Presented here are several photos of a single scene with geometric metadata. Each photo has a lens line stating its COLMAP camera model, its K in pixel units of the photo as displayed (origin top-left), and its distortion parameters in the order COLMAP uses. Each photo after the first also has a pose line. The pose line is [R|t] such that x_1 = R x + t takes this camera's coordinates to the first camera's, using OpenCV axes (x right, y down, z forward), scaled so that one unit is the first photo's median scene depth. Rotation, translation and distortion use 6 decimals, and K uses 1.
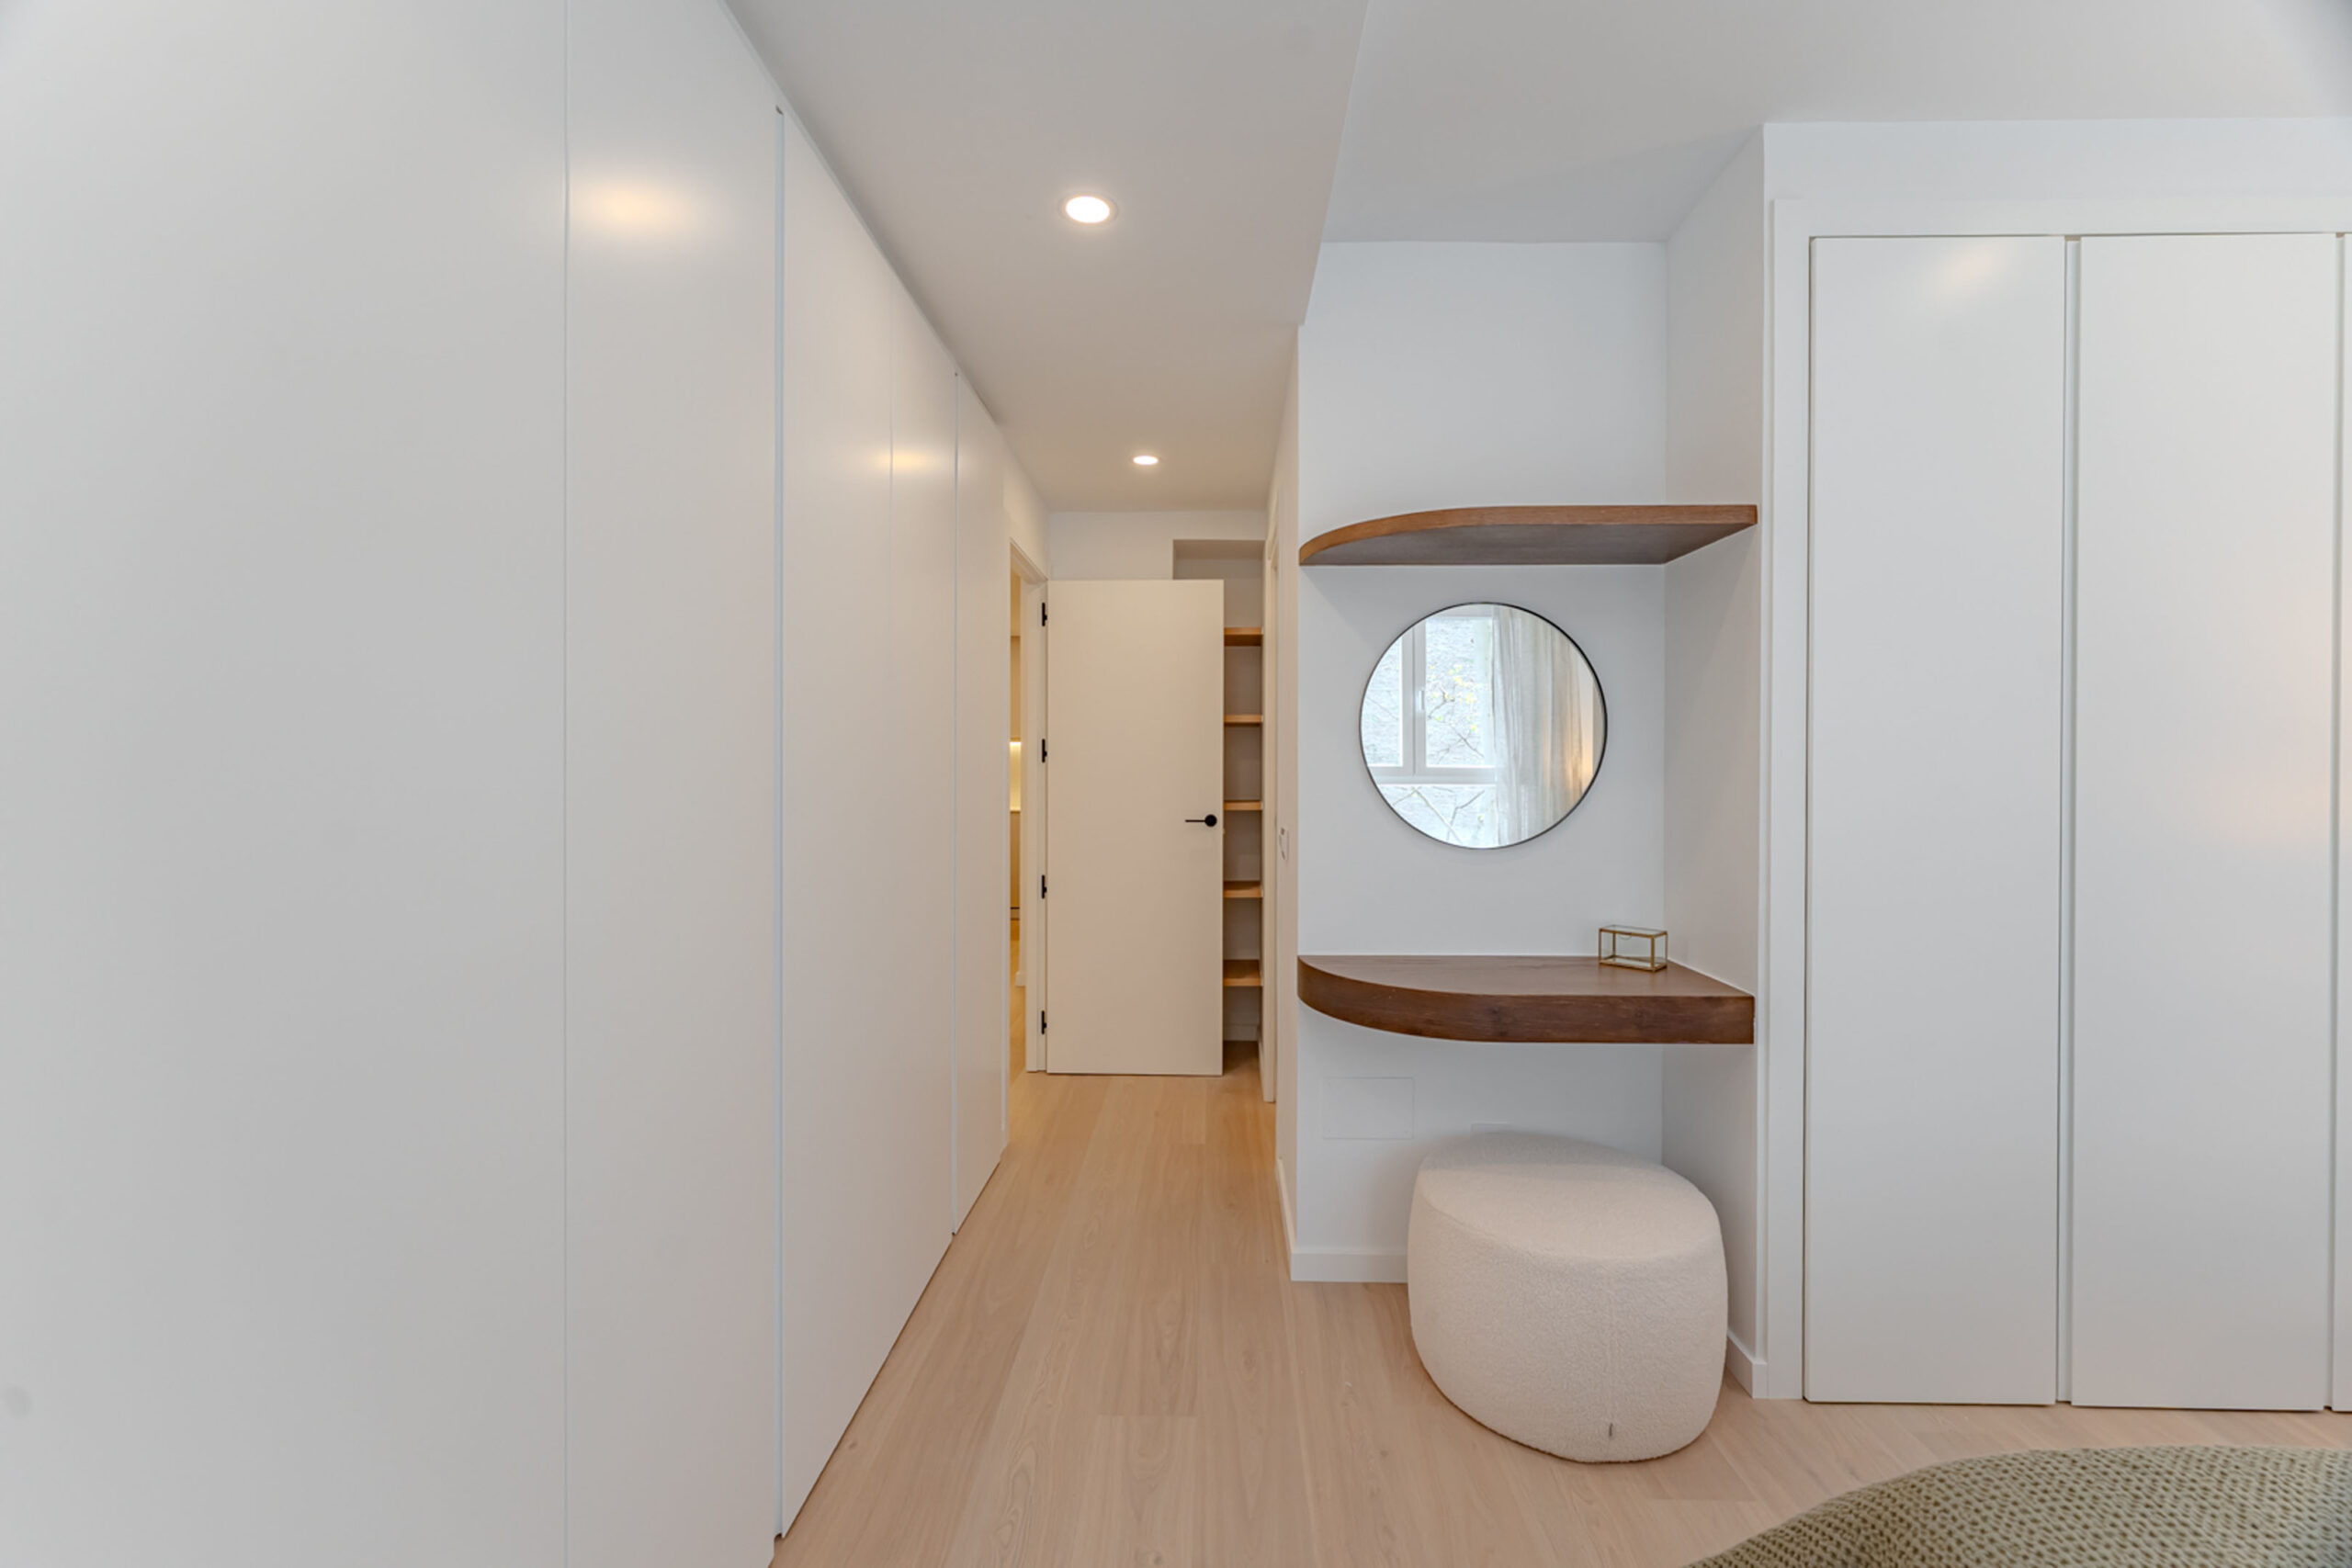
lens RADIAL K [[960.8, 0, 1176.7], [0, 960.8, 773.7], [0, 0, 1]] dist [0.003530, -0.000829]
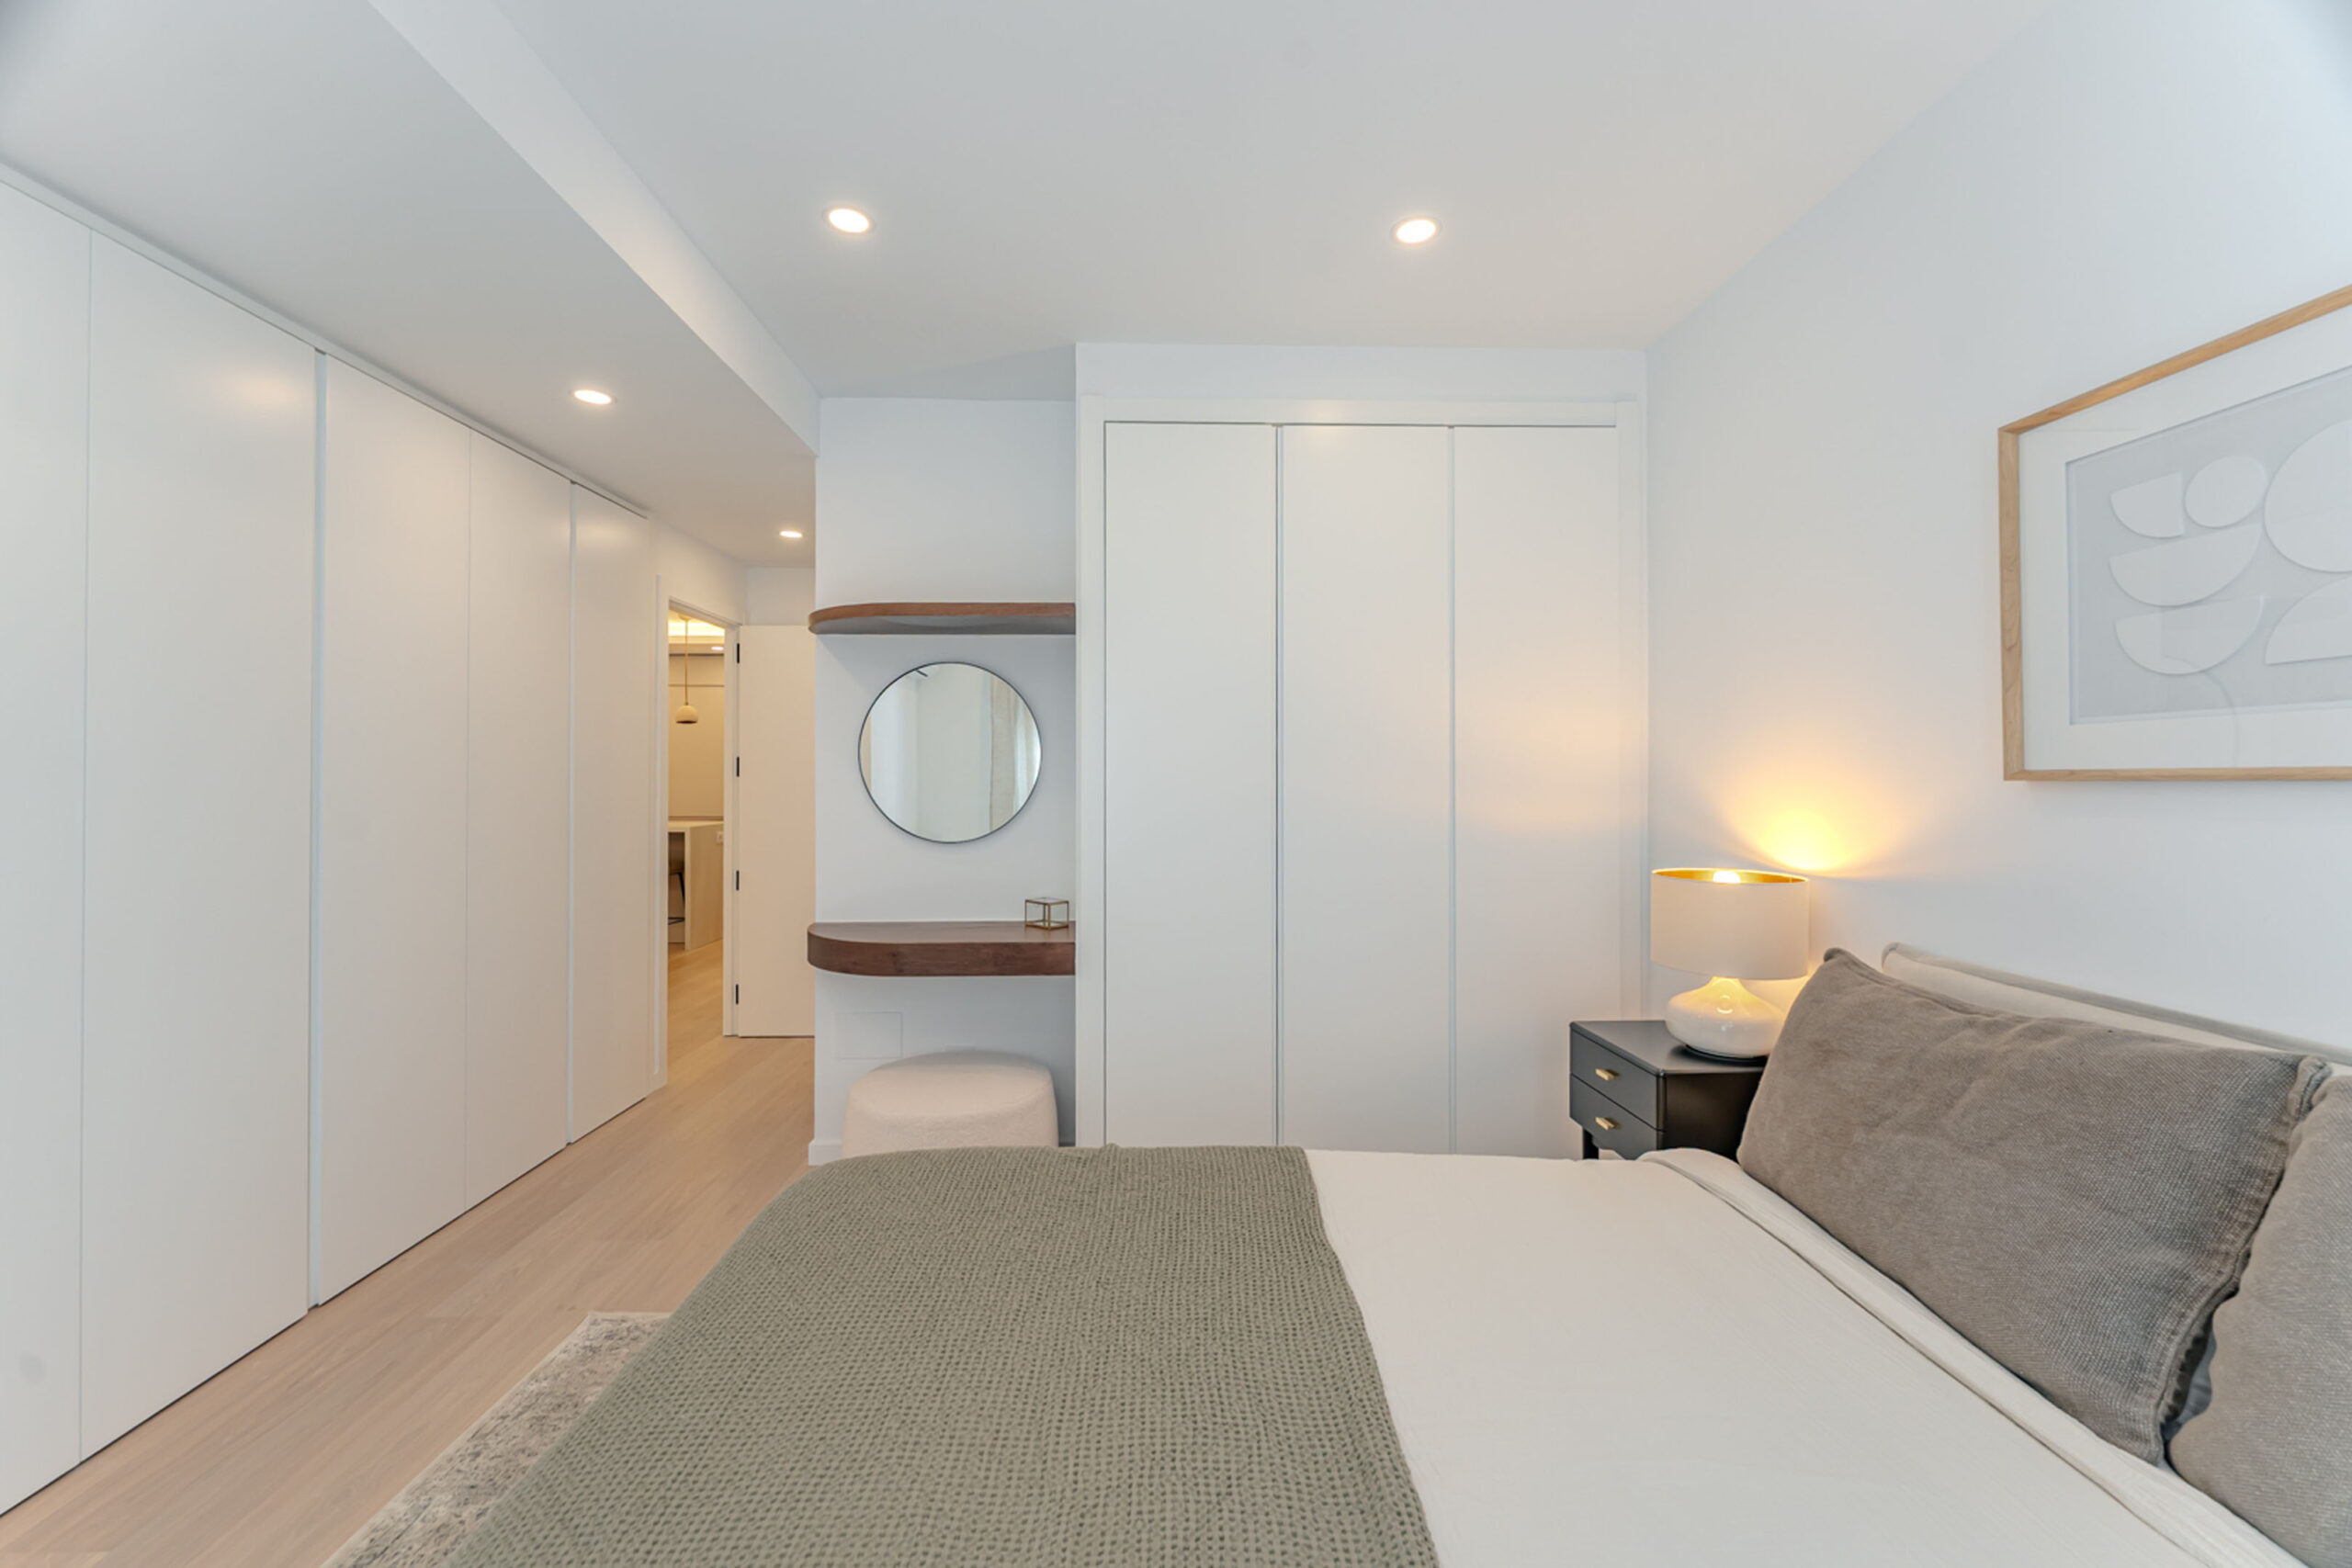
lens RADIAL K [[960.8, 0, 1174.1], [0, 960.8, 775.3], [0, 0, 1]] dist [0.003530, -0.000829]
pose [[0.998609, -0.002951, 0.052636, 0.670755], [0.003424, 0.999955, -0.008894, -0.005752], [-0.052607, 0.009061, 0.998574, -0.451638]]
